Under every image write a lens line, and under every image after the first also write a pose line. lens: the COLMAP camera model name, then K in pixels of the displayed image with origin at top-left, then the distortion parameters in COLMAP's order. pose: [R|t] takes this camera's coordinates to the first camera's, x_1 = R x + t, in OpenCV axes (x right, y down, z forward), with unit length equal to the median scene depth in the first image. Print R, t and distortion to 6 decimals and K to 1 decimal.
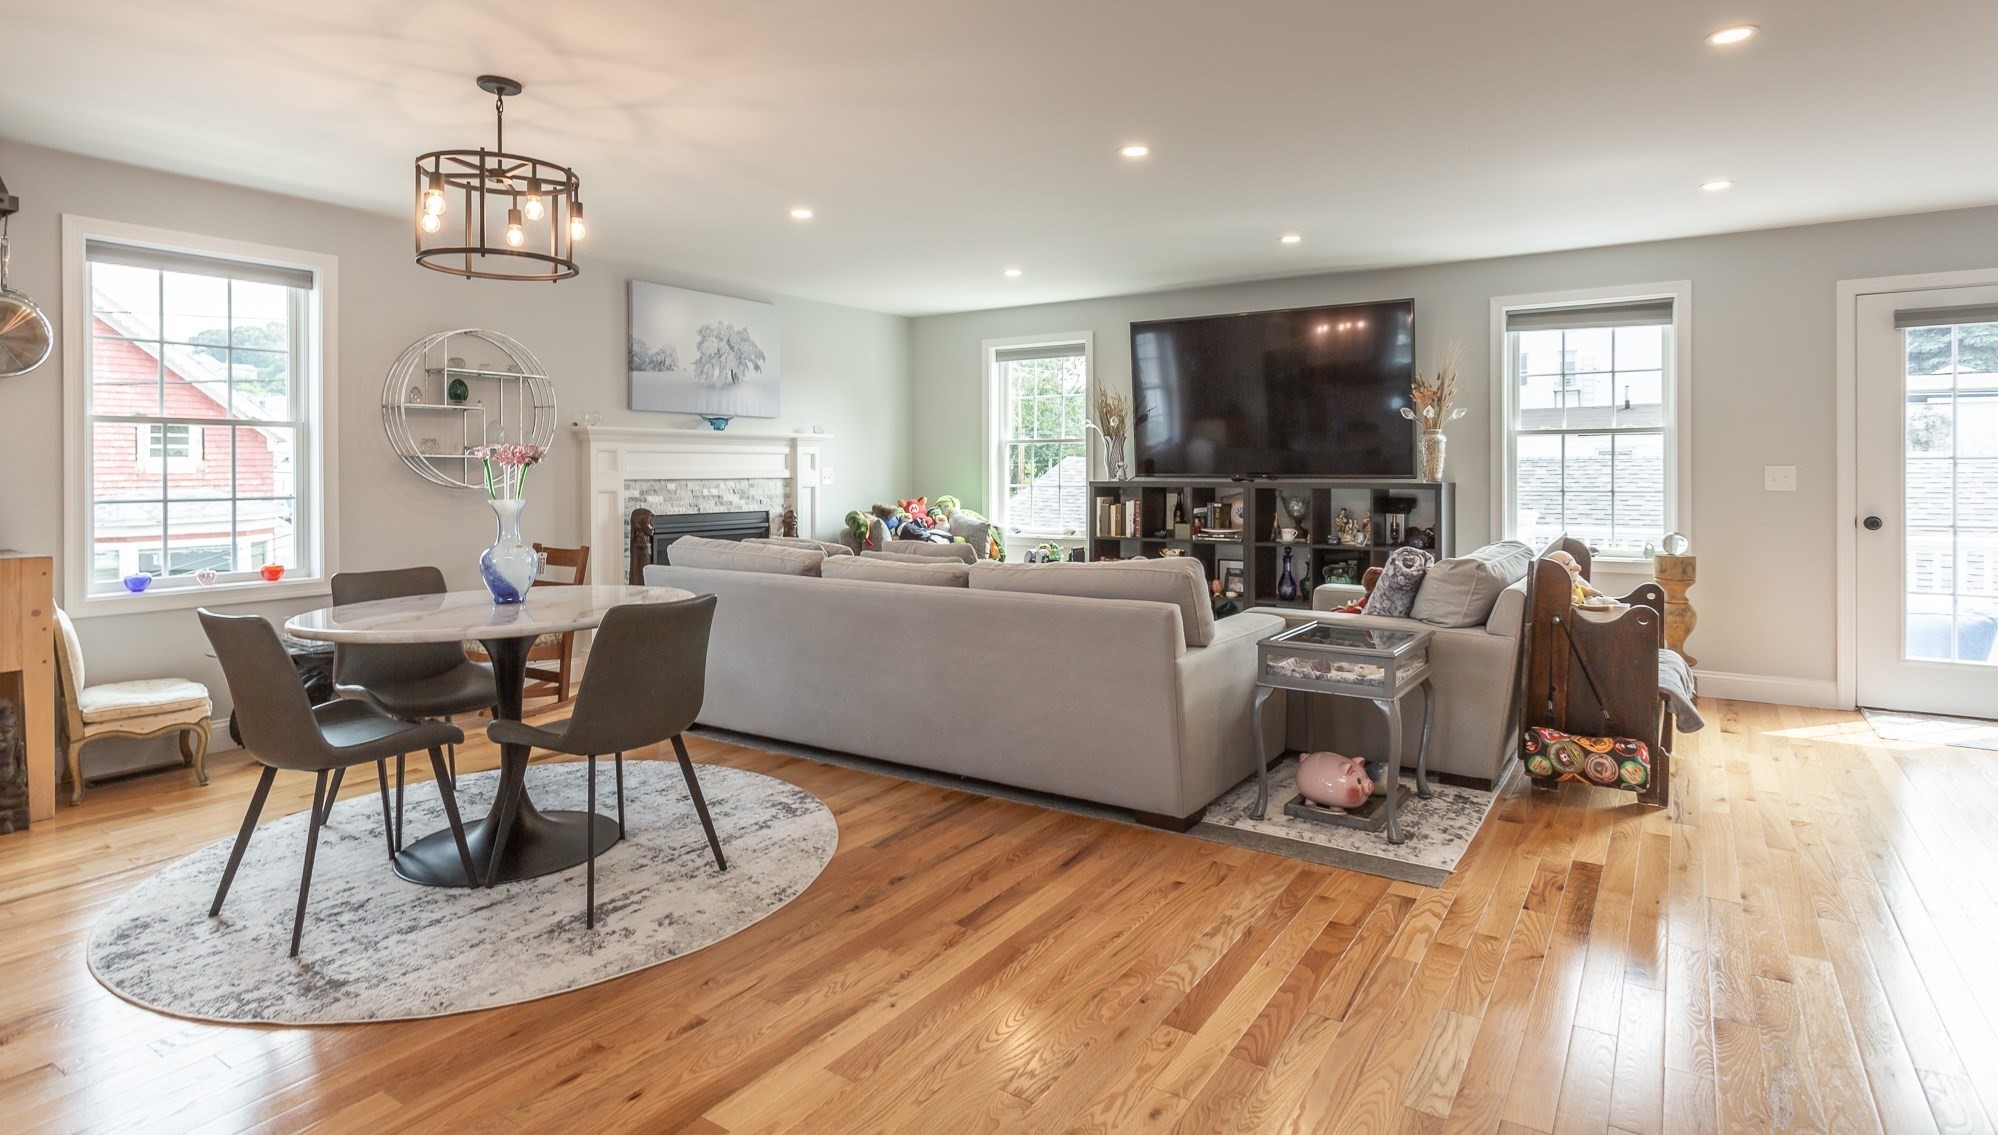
lens RADIAL K [[1031.8, 0, 997.3], [0, 1031.8, 468.1], [0, 0, 1]] dist [-0.000743, 0.000888]
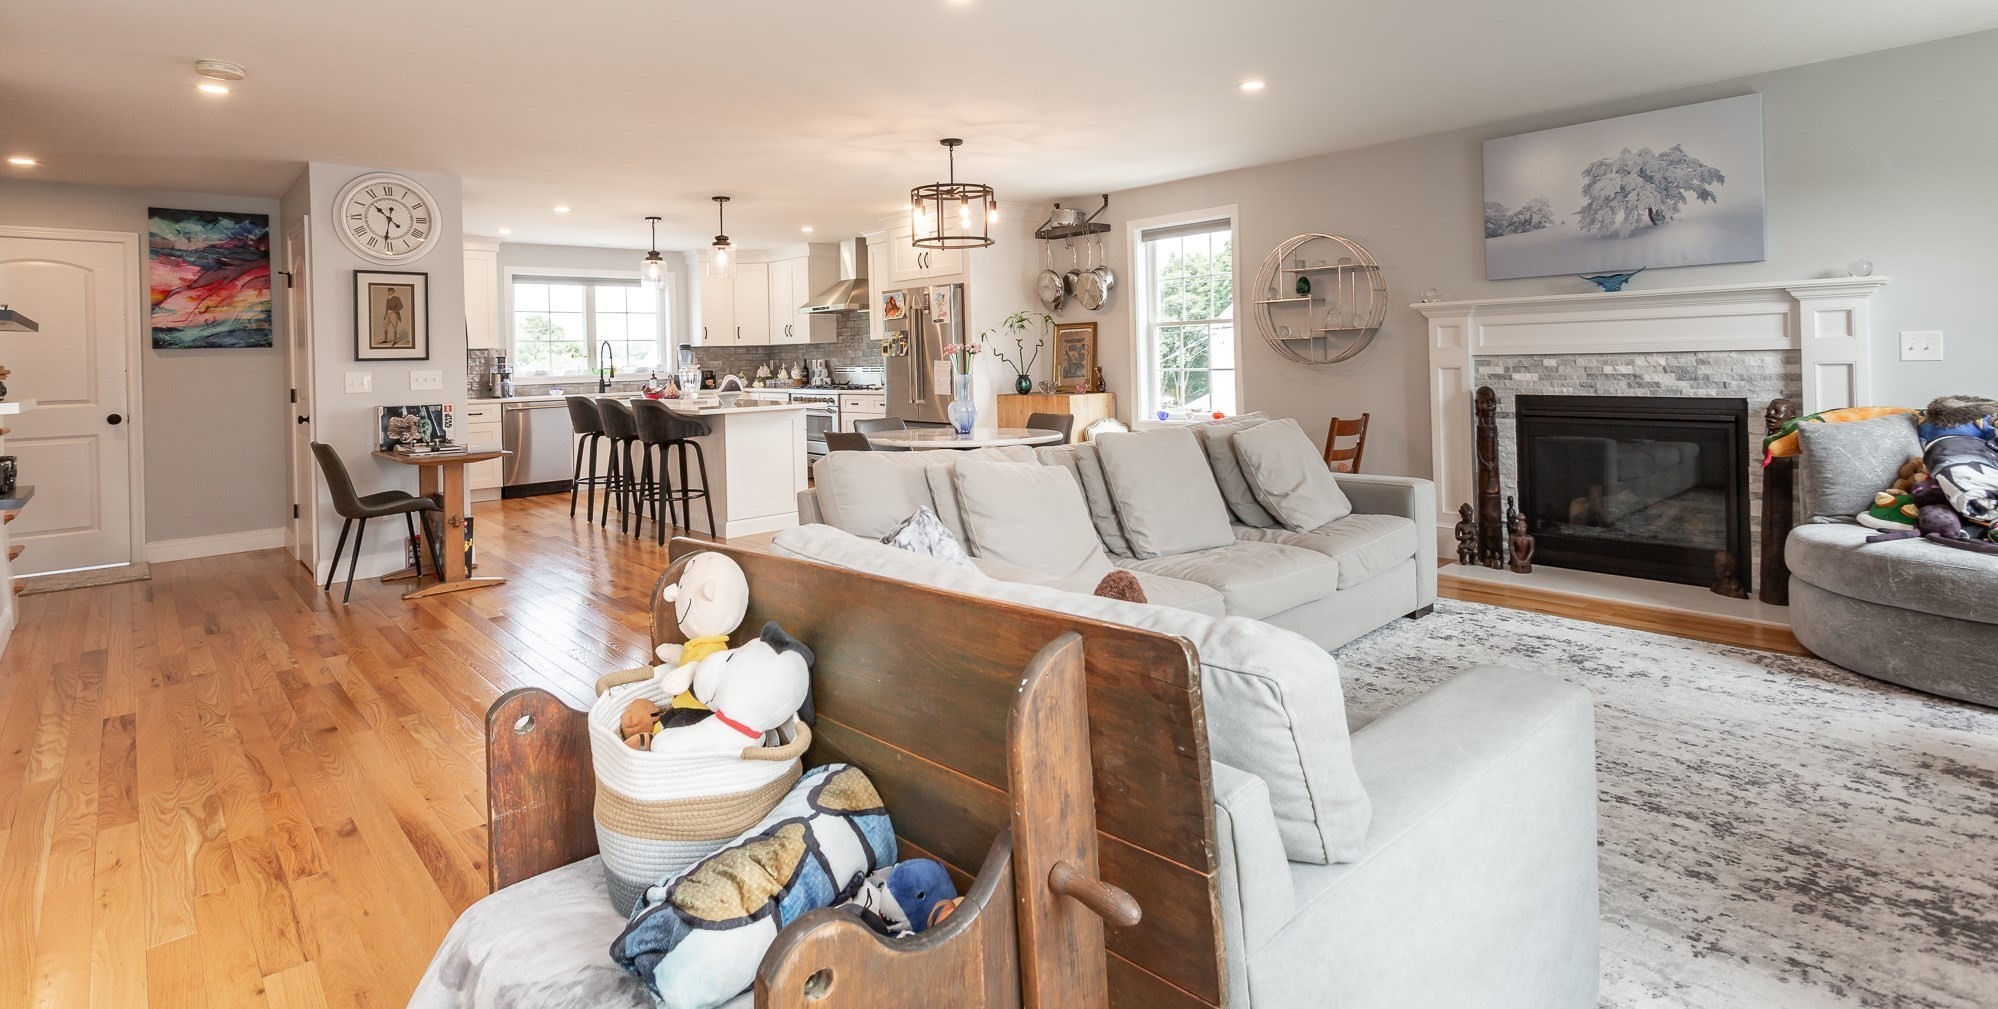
lens RADIAL K [[943.0, 0, 1003.2], [0, 943.0, 354.0], [0, 0, 1]] dist [-0.003497, 0.000534]
pose [[-0.230015, 0.004472, -0.973177, 0.587879], [0.025792, 0.999666, -0.001502, 0.000142], [0.972845, -0.025446, -0.230054, 0.786123]]
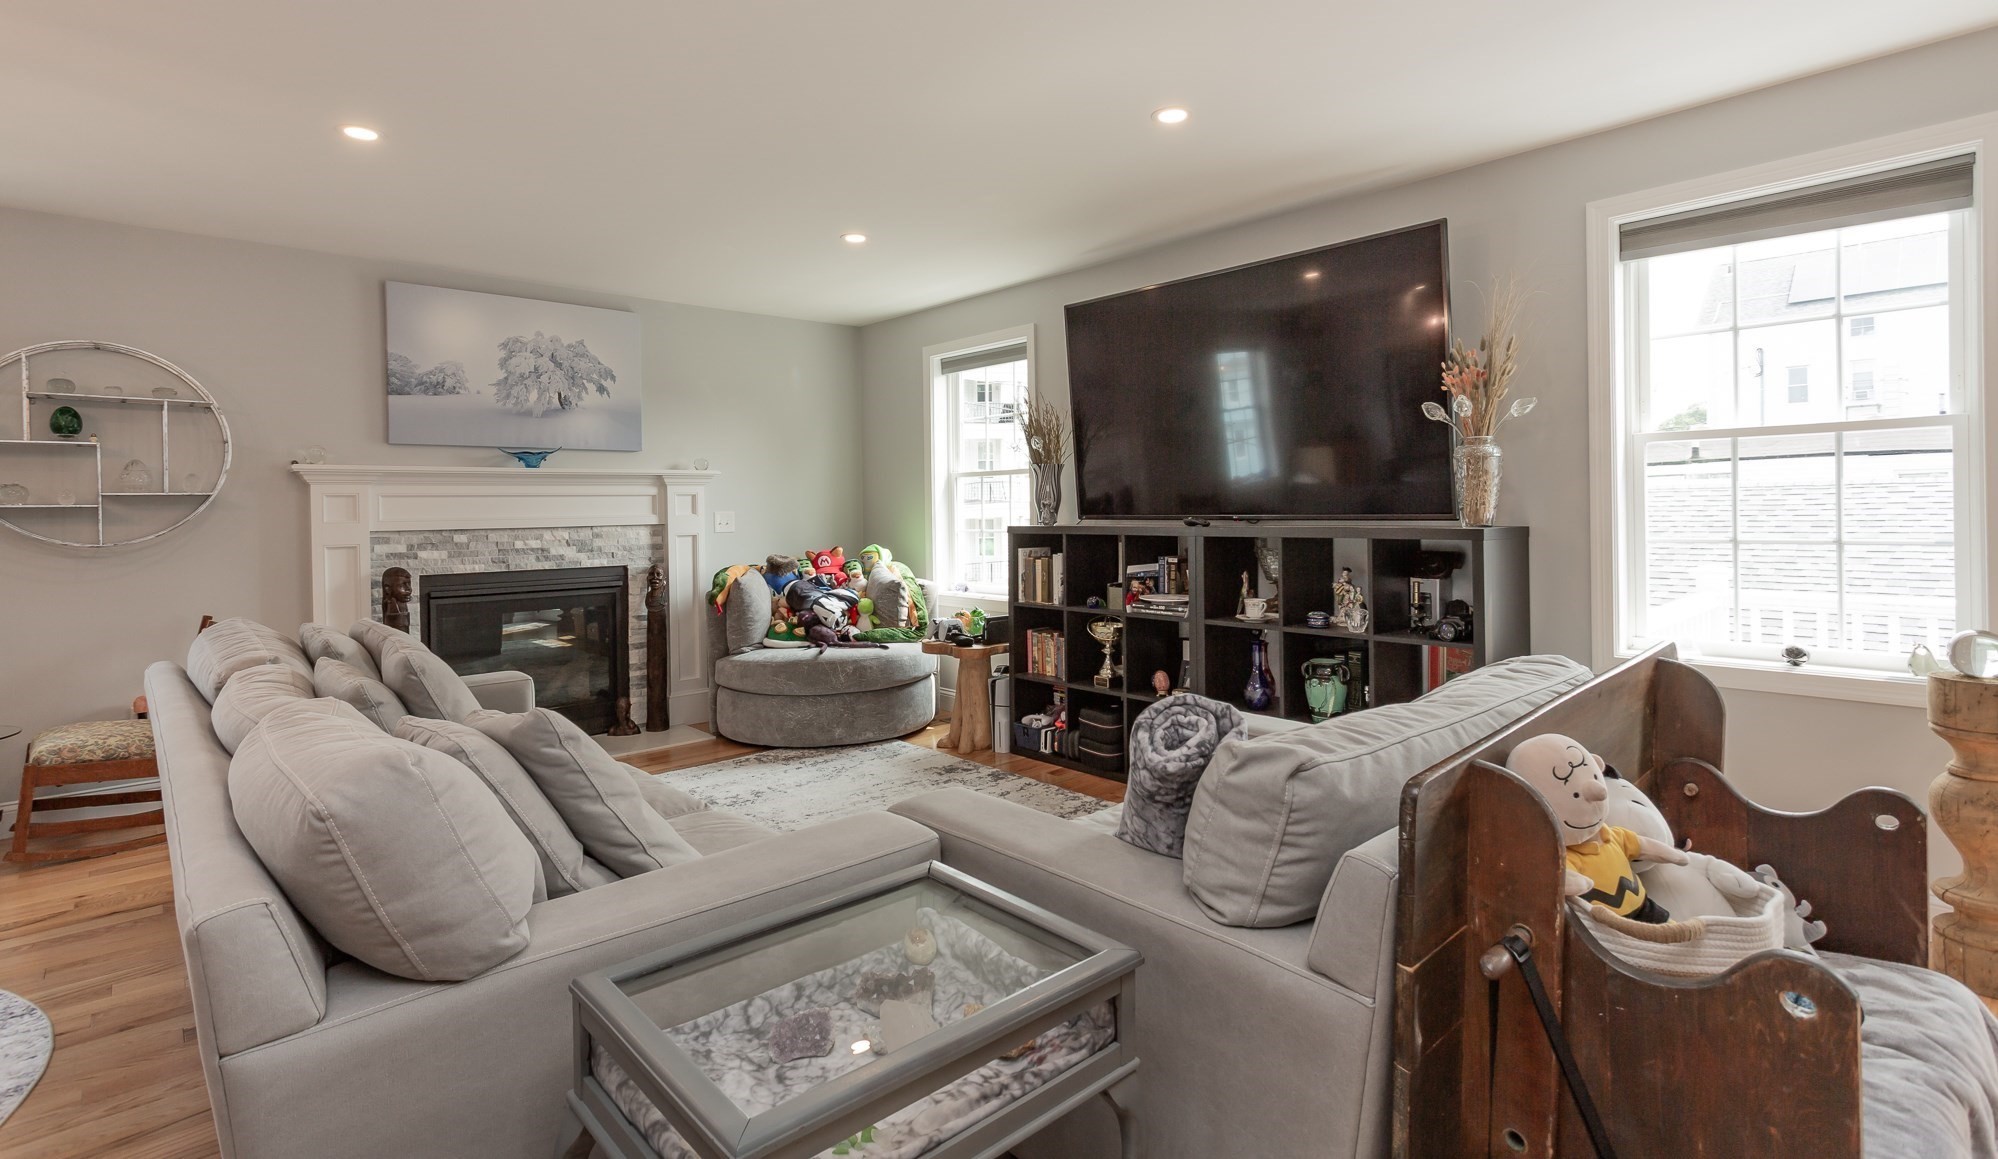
lens RADIAL K [[945.8, 0, 997.0], [0, 945.8, 510.2], [0, 0, 1]] dist [0.003080, 0.001934]
pose [[0.971439, -0.012286, -0.236969, 0.281615], [0.013410, 0.999905, 0.003134, -0.001043], [0.236908, -0.006222, 0.971512, 0.408475]]
